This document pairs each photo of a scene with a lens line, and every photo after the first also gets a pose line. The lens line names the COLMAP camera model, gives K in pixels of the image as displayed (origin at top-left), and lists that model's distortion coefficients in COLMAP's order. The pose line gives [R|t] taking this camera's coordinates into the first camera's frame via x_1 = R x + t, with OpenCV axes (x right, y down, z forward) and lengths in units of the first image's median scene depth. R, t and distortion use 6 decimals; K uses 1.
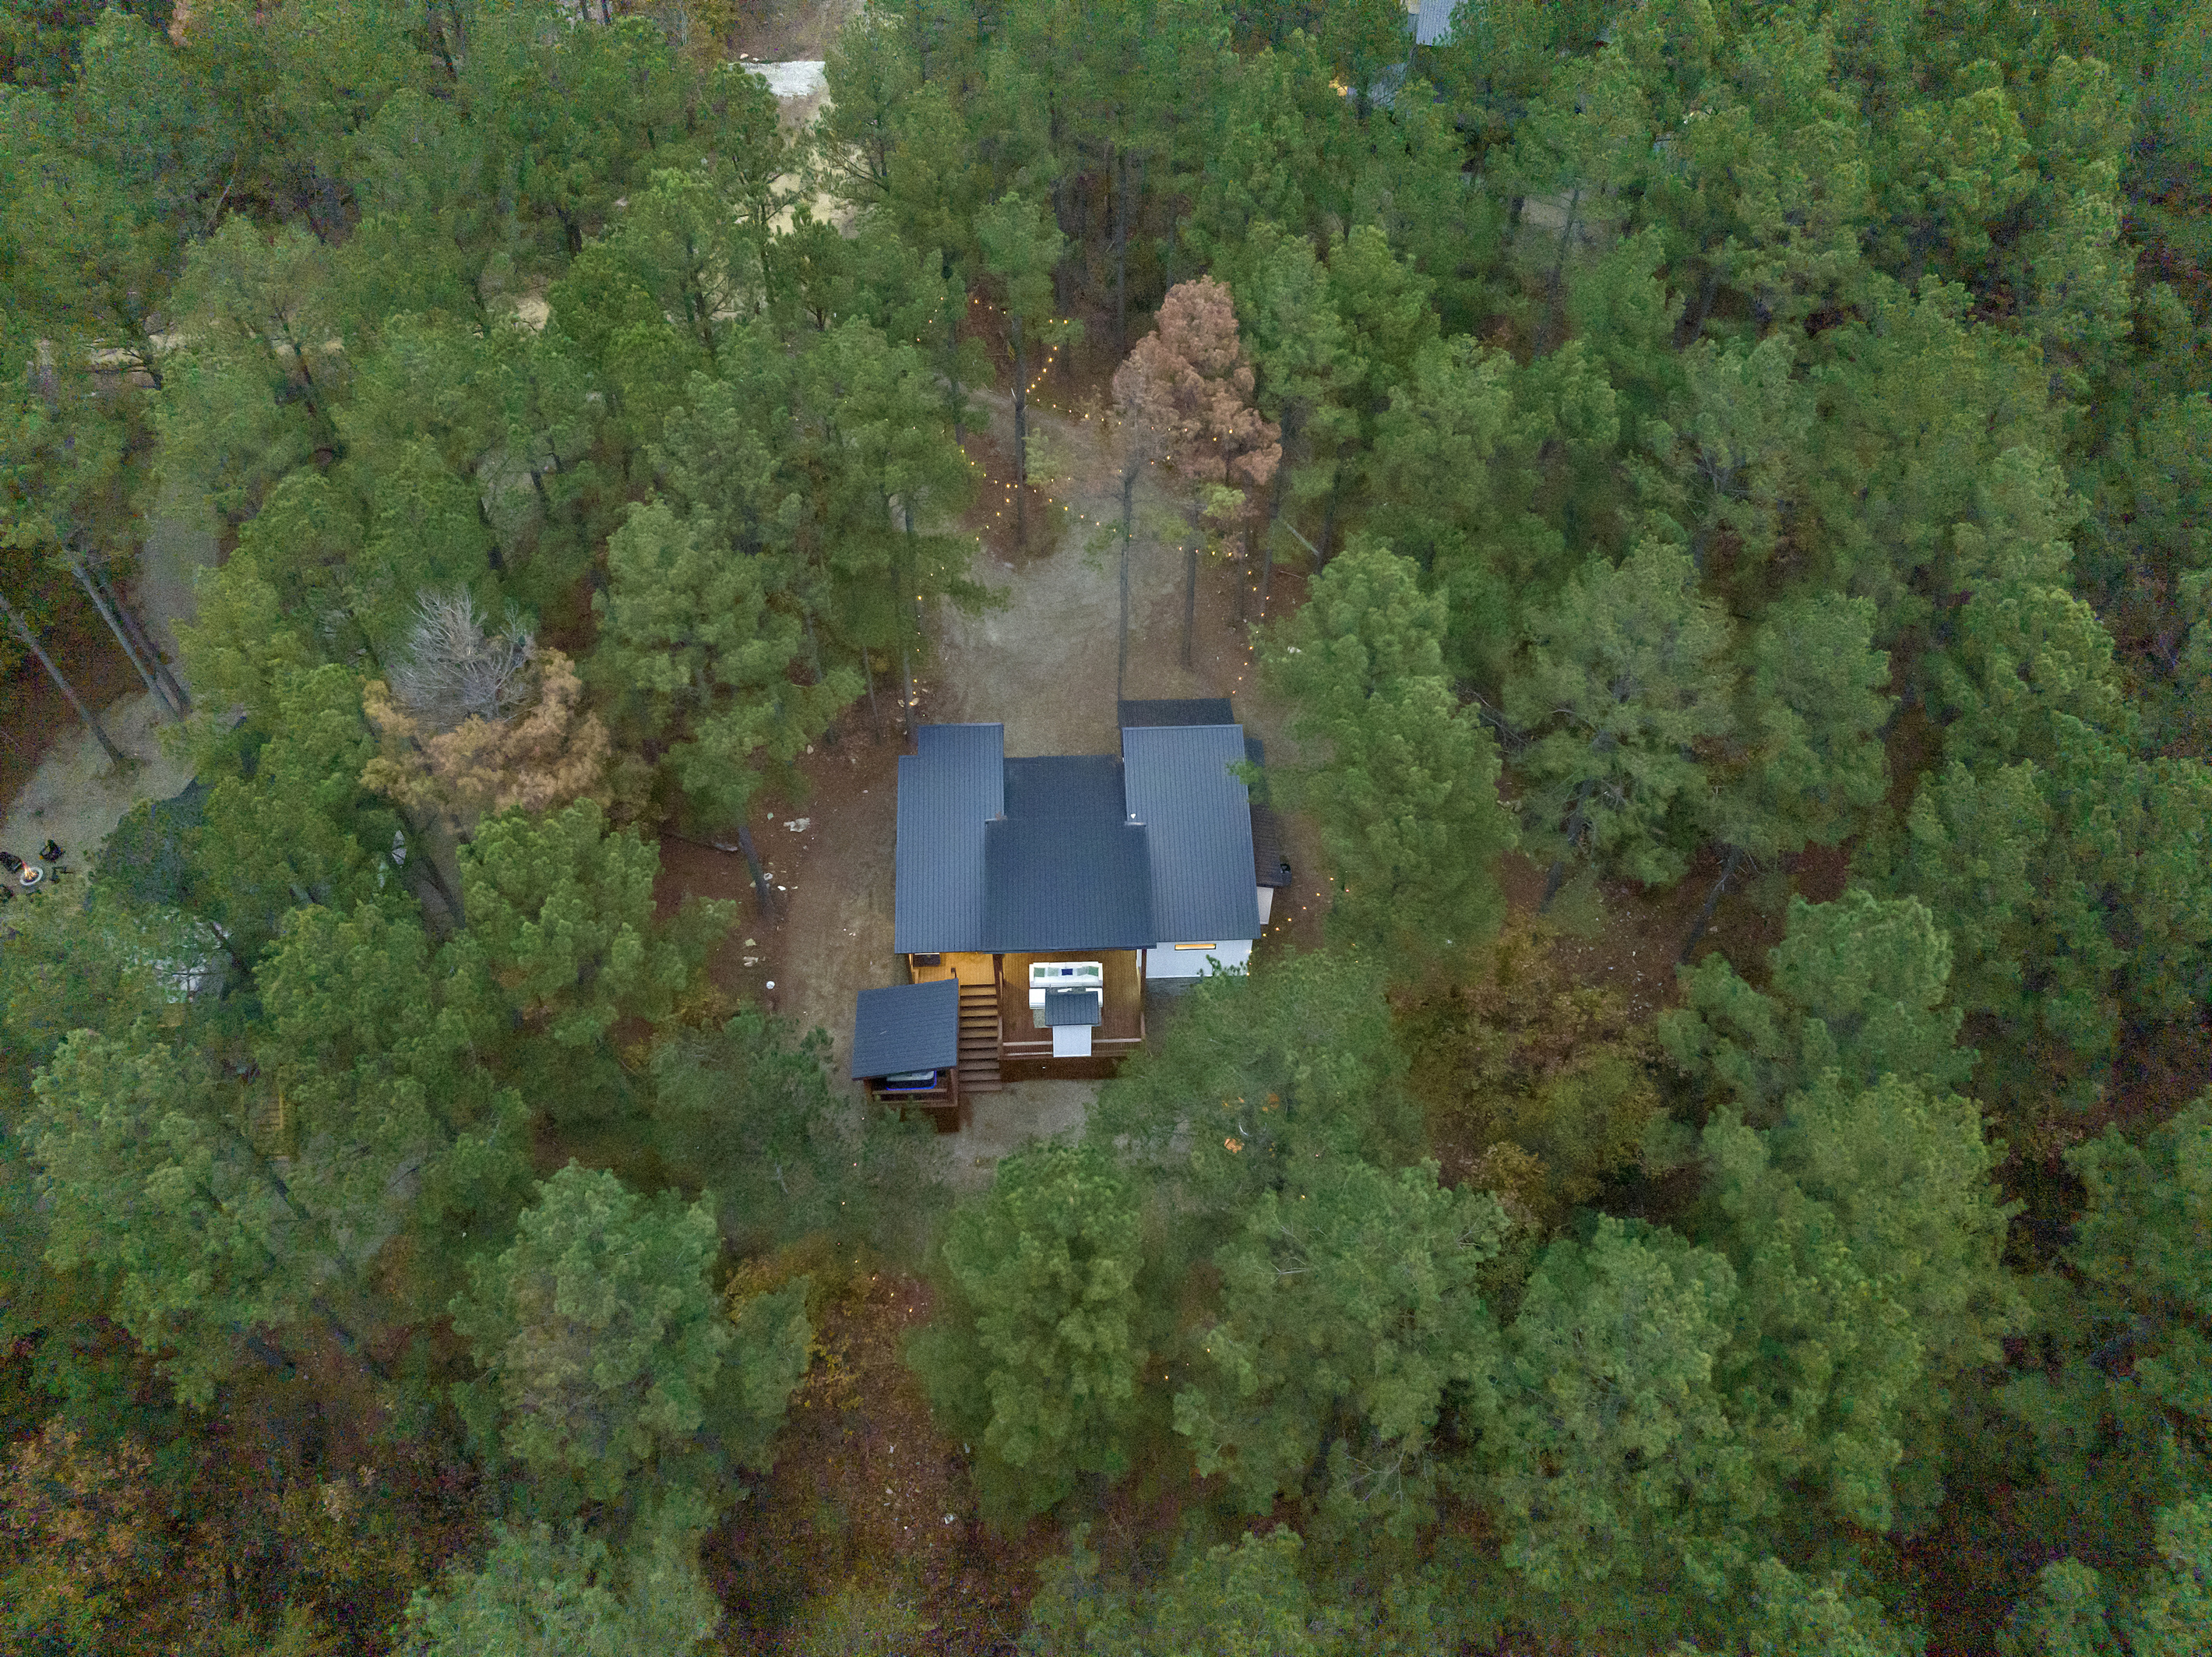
lens RADIAL K [[1550.4, 0, 1106.0], [0, 1550.4, 828.5], [0, 0, 1]] dist [-0.030746, -0.004950]
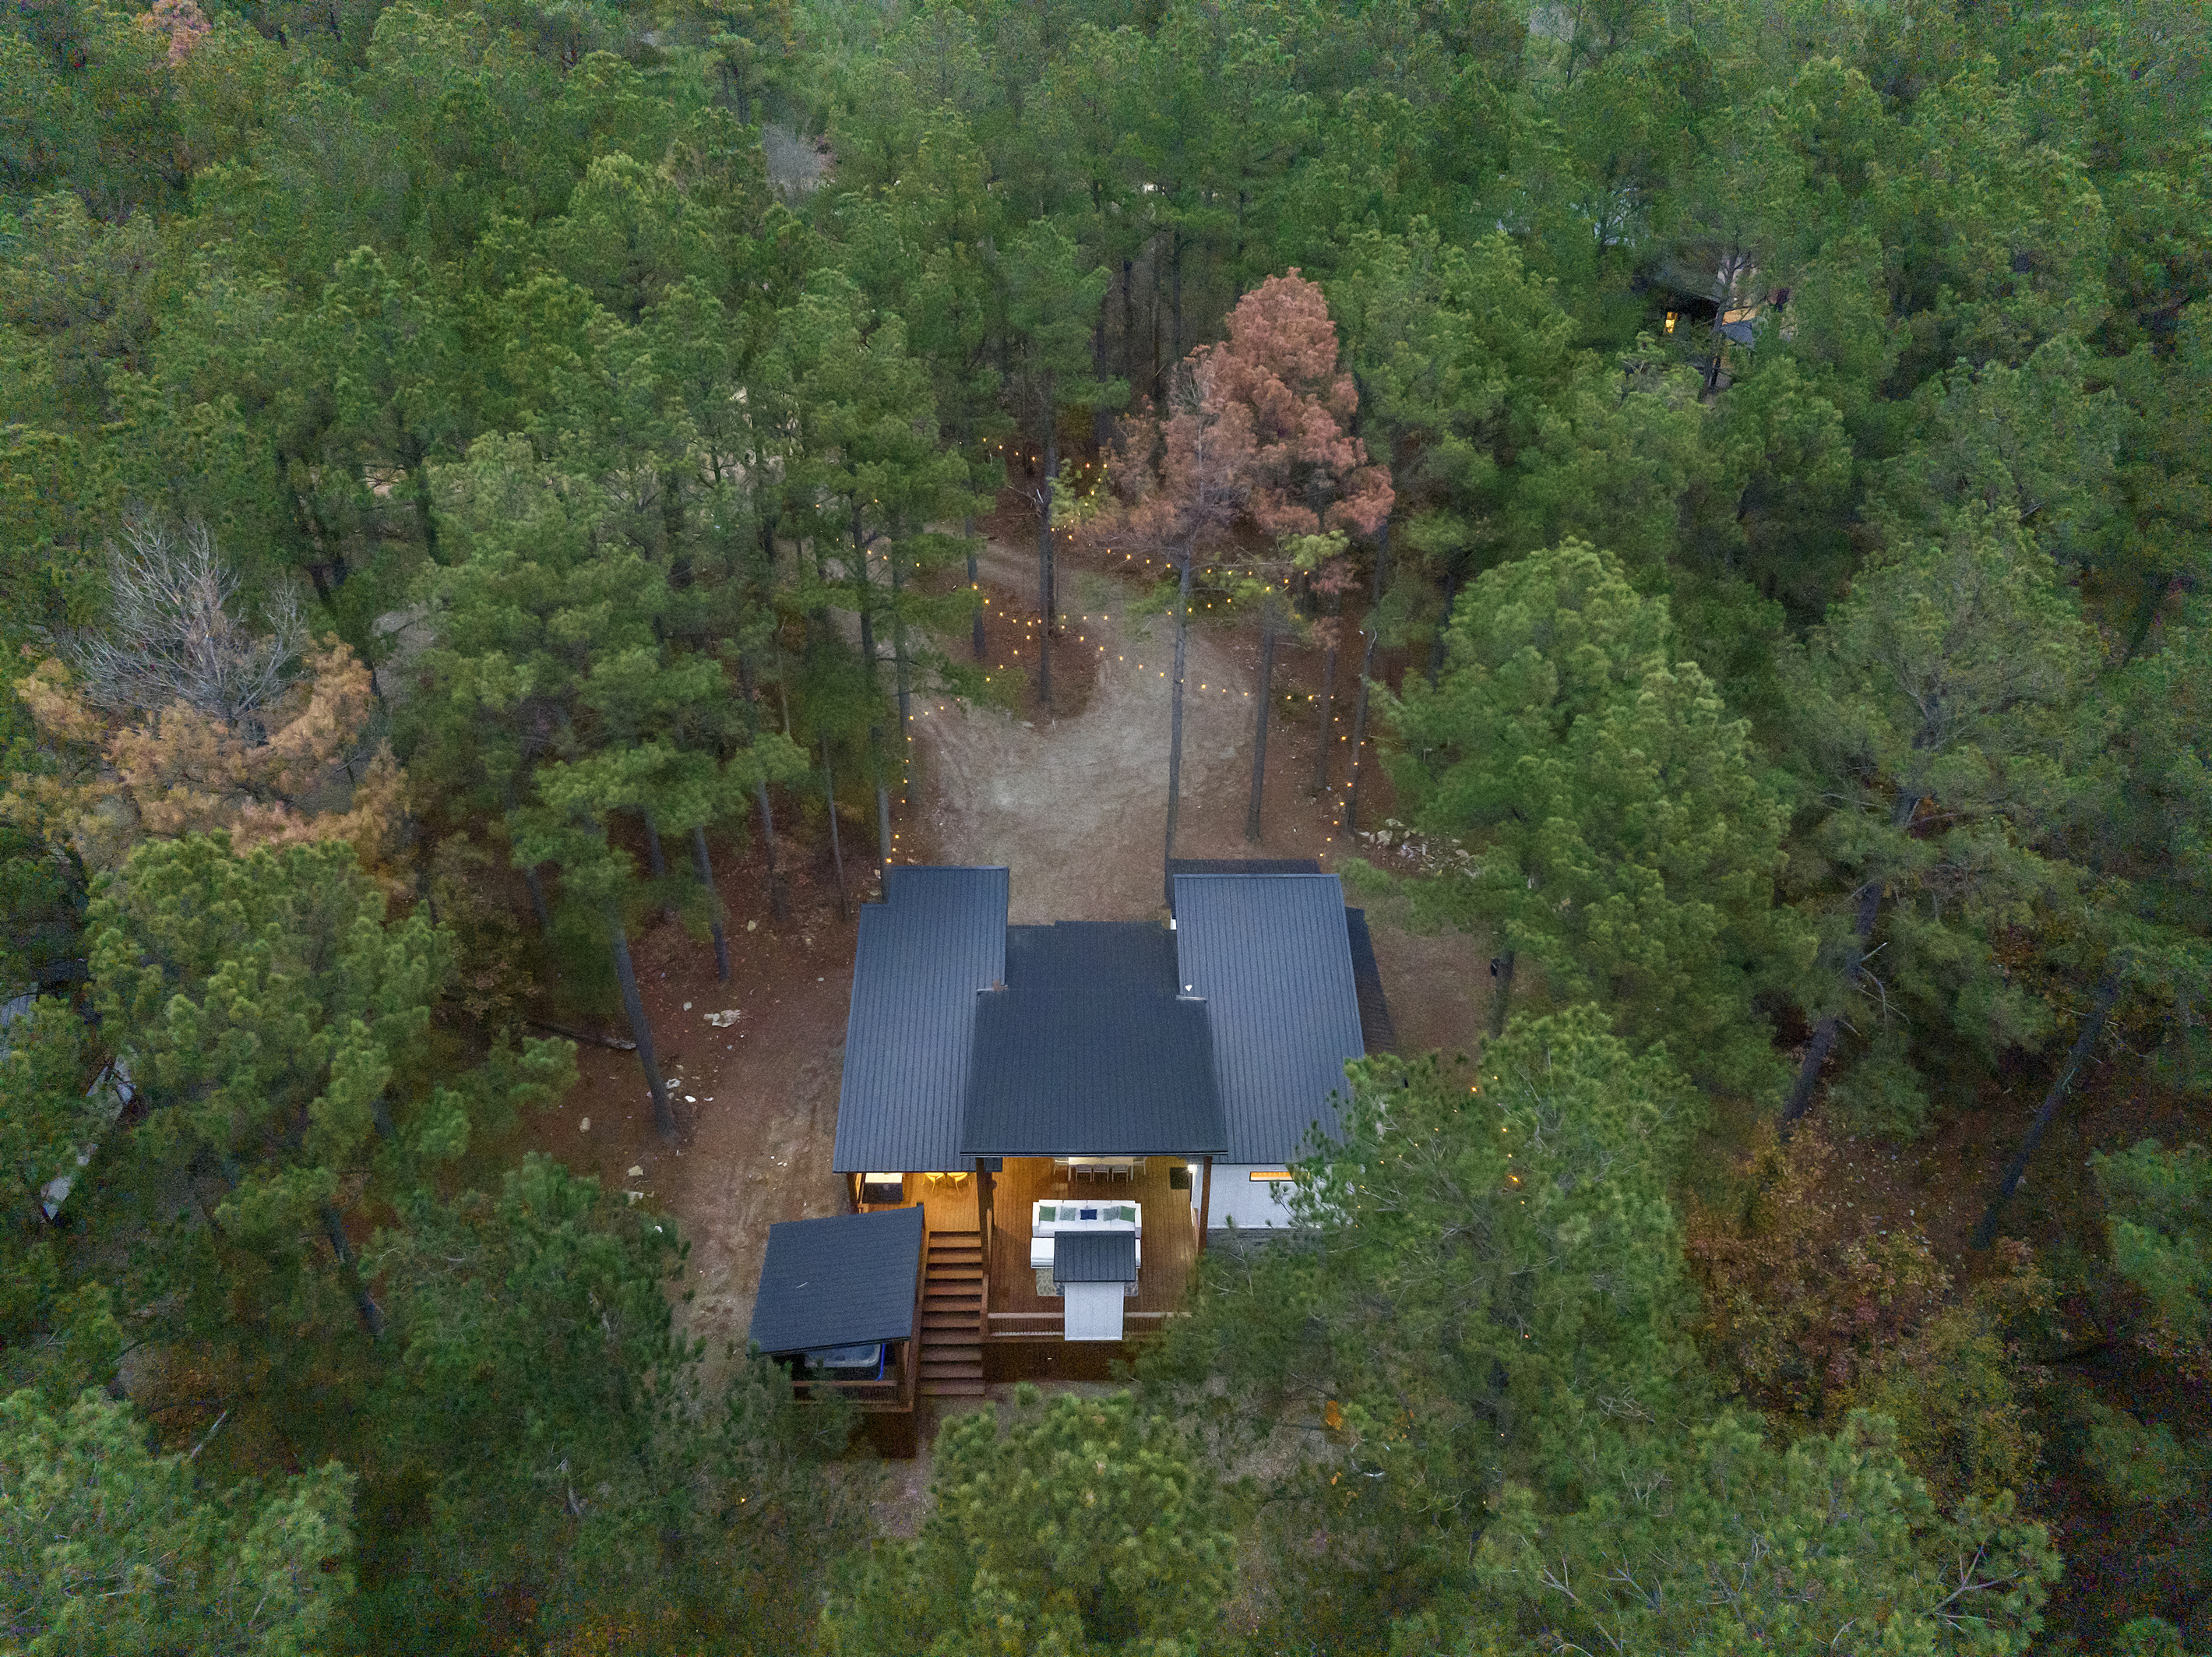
lens RADIAL K [[1555.2, 0, 1106.0], [0, 1555.2, 828.5], [0, 0, 1]] dist [-0.038038, -0.003261]
pose [[0.999636, 0.018678, -0.019481, -0.007703], [-0.022912, 0.968793, -0.246811, 0.099208], [0.014264, 0.247168, 0.968868, 0.313023]]
